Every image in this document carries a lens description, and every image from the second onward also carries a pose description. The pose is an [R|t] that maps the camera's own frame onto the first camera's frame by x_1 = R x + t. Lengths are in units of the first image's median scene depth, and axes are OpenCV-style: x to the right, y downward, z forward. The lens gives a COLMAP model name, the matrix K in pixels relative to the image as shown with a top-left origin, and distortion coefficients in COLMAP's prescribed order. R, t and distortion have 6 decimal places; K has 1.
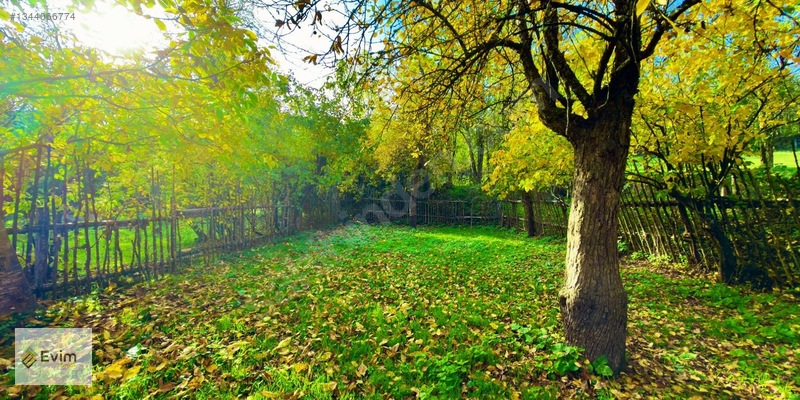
lens RADIAL K [[319.4, 0, 400.0], [0, 319.4, 200.0], [0, 0, 1]] dist [-0.001627, -0.000017]
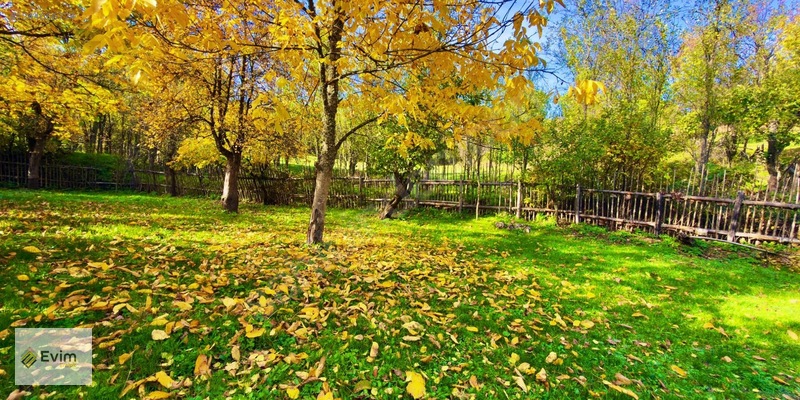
lens RADIAL K [[319.4, 0, 400.0], [0, 319.4, 200.0], [0, 0, 1]] dist [-0.001627, -0.000017]
pose [[0.430594, 0.003176, 0.902540, -1.965832], [-0.065560, 0.997462, 0.027768, 0.078091], [-0.900161, -0.071128, 0.429710, -2.473472]]
